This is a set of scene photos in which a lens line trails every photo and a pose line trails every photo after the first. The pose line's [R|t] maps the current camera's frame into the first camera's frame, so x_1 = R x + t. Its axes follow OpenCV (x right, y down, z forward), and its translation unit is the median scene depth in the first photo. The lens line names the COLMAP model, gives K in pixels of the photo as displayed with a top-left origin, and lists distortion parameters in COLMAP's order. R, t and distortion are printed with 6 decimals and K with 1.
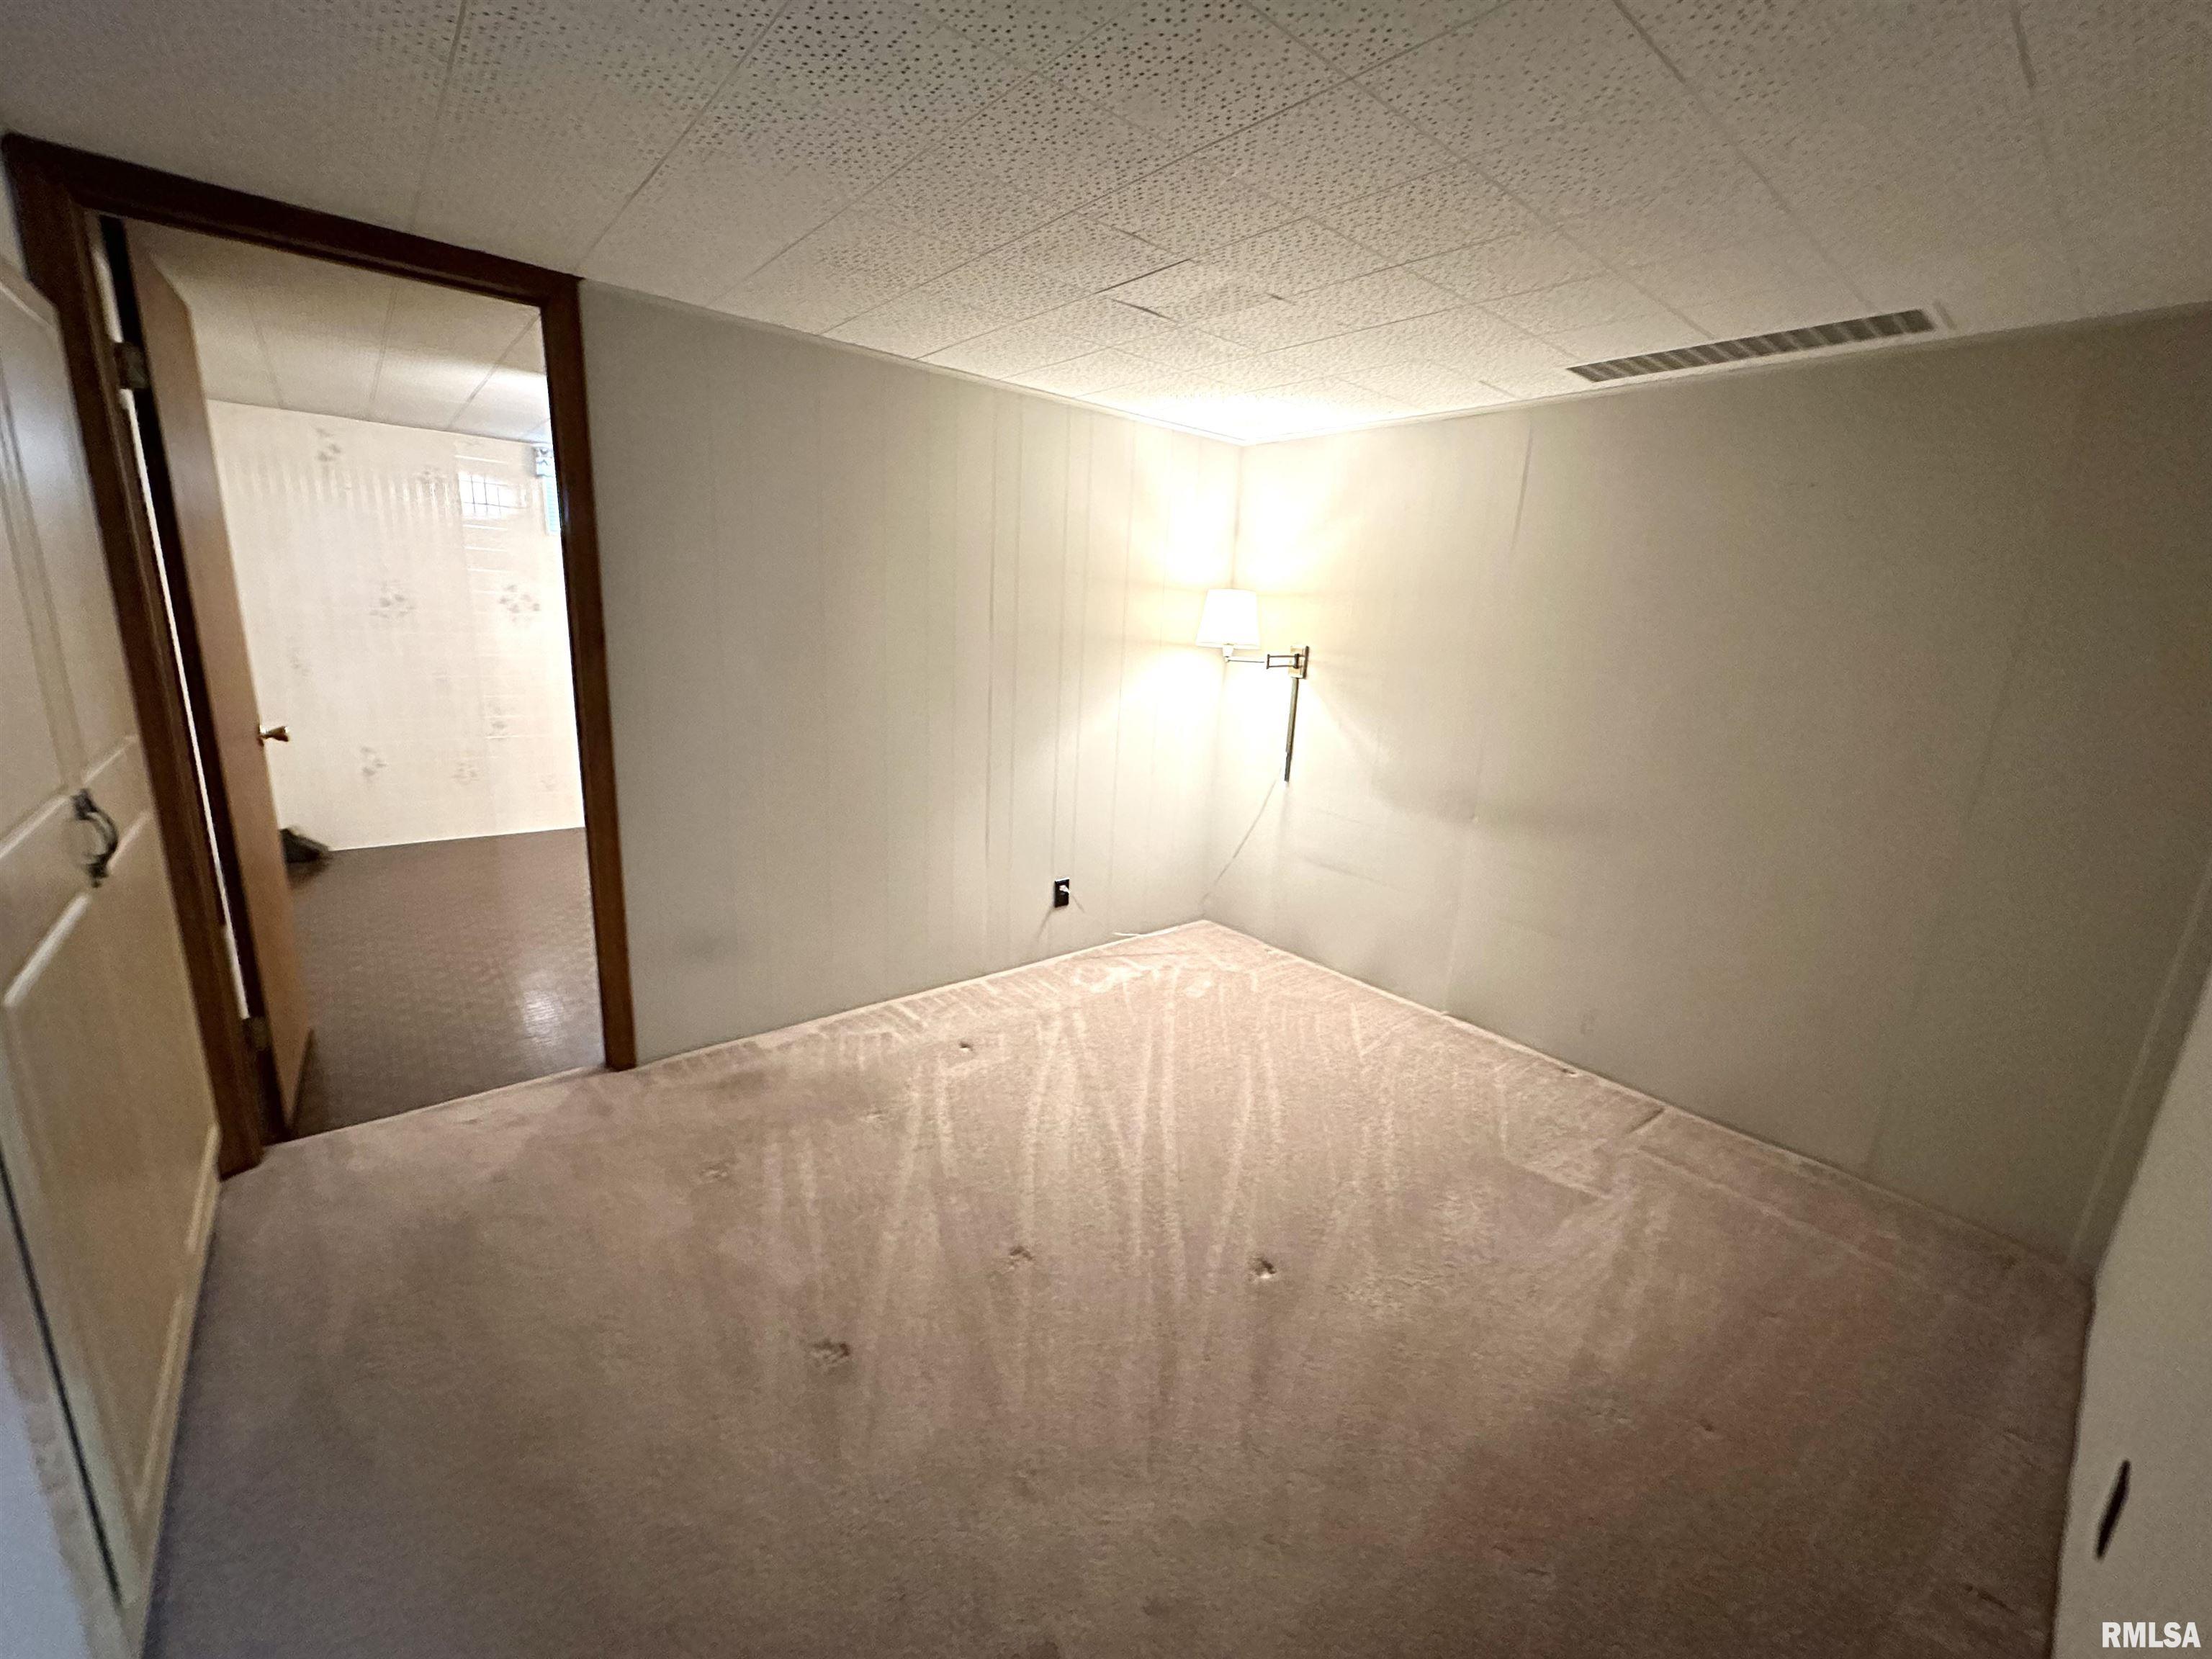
lens RADIAL K [[892.5, 0, 1113.6], [0, 892.5, 829.5], [0, 0, 1]] dist [0.003140, 0.000760]
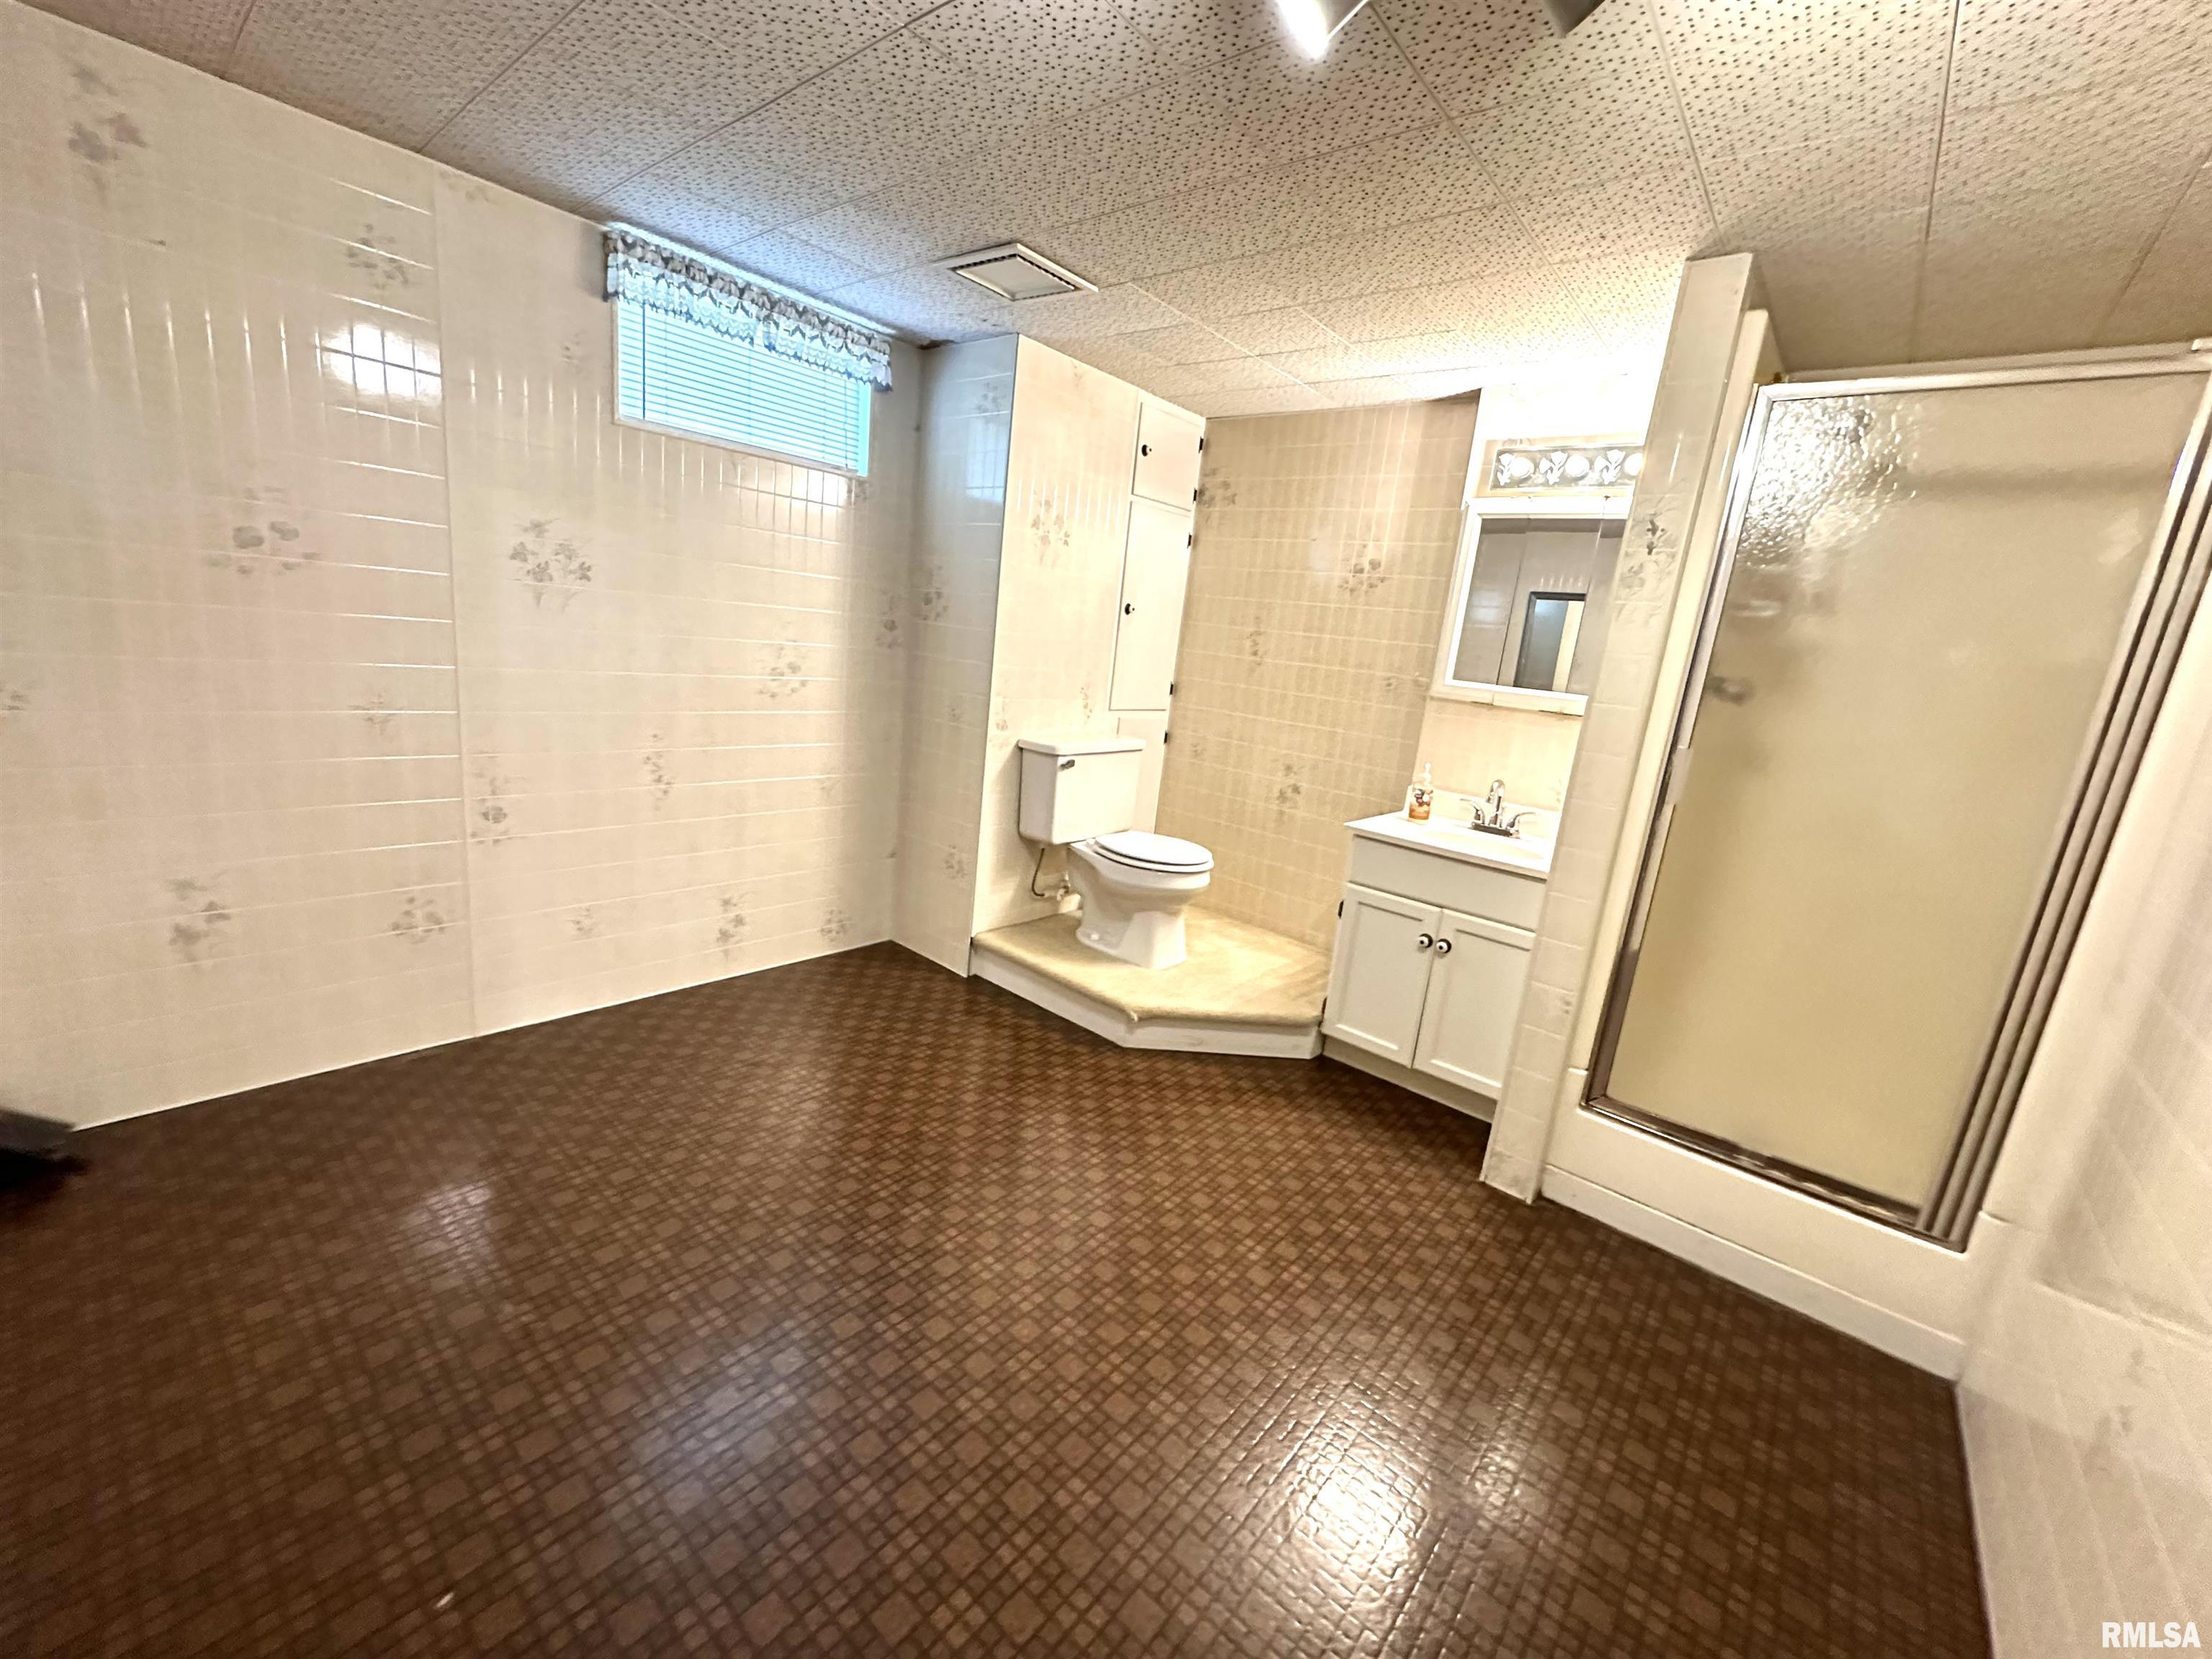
lens RADIAL K [[892.5, 0, 1101.9], [0, 892.5, 830.3], [0, 0, 1]] dist [0.003140, 0.000760]
pose [[0.982099, 0.014331, 0.187817, -0.467577], [-0.014811, 0.999890, 0.001154, -0.115836], [-0.187780, -0.003915, 0.982203, 0.480960]]
